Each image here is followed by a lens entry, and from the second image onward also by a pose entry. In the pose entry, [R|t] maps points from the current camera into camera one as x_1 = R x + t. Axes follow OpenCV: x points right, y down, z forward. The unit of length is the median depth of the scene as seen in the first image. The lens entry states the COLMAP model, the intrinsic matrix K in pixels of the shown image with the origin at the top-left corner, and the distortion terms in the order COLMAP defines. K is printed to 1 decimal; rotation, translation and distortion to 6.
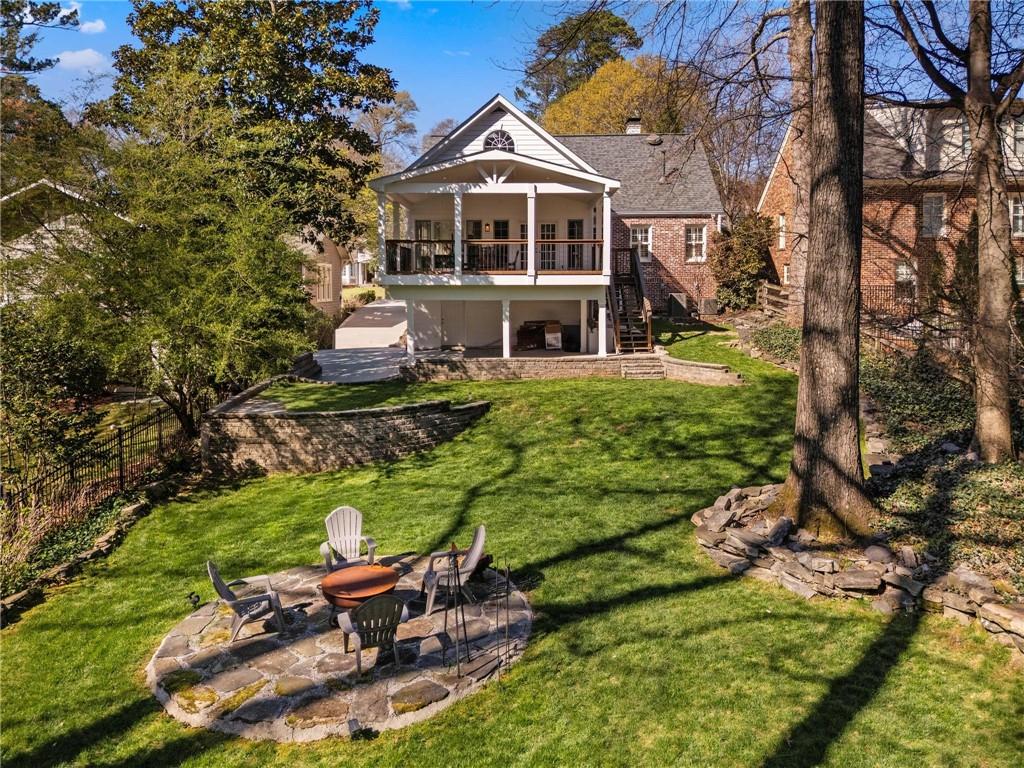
lens RADIAL K [[649.2, 0, 497.7], [0, 649.2, 351.4], [0, 0, 1]] dist [0.065614, -0.038105]
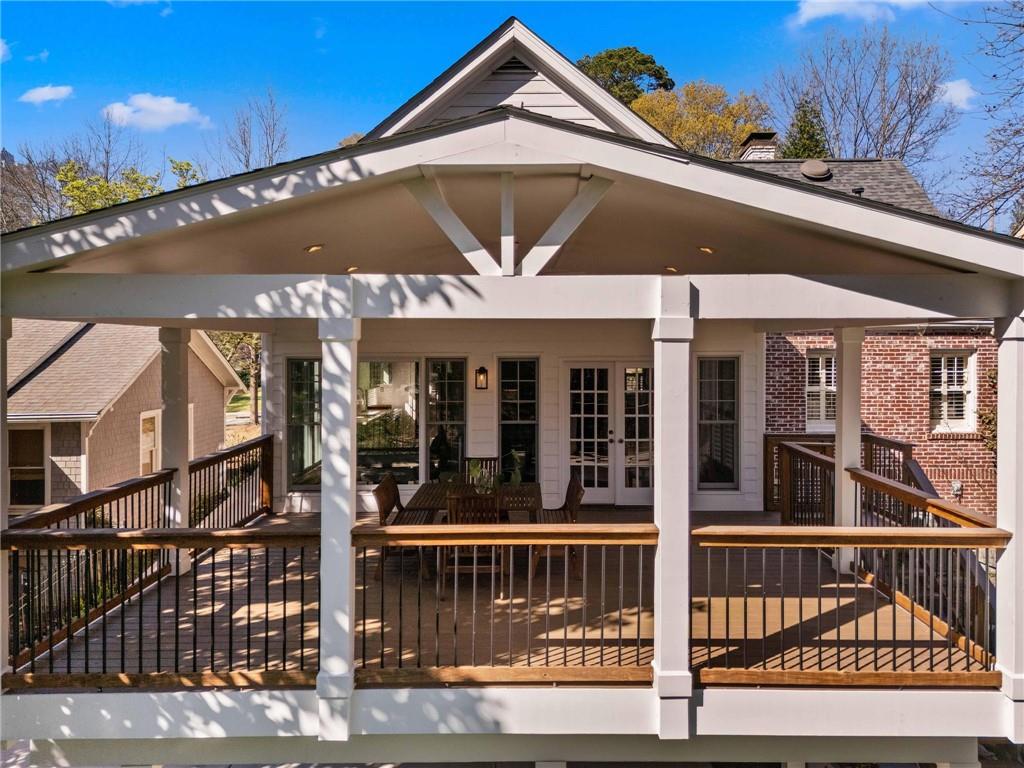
lens RADIAL K [[596.4, 0, 512.0], [0, 596.4, 384.0], [0, 0, 1]] dist [0.053955, -0.026546]
pose [[0.999827, 0.001065, 0.018594, -0.010131], [-0.000596, 0.999683, -0.025168, -0.320638], [-0.018615, 0.025153, 0.999510, 1.186302]]
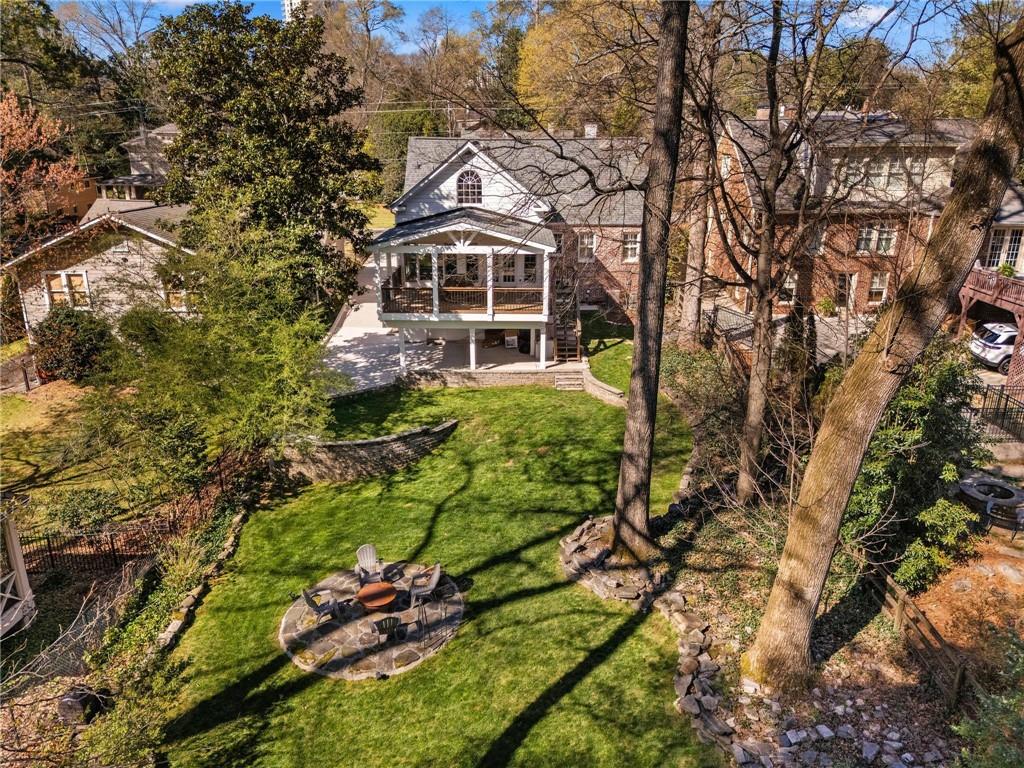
lens RADIAL K [[649.2, 0, 497.7], [0, 649.2, 351.4], [0, 0, 1]] dist [0.065614, -0.038105]
pose [[0.999982, 0.005552, 0.002289, 0.098114], [-0.005951, 0.967108, 0.254298, -0.577204], [-0.000802, -0.254307, 0.967123, -0.489553]]
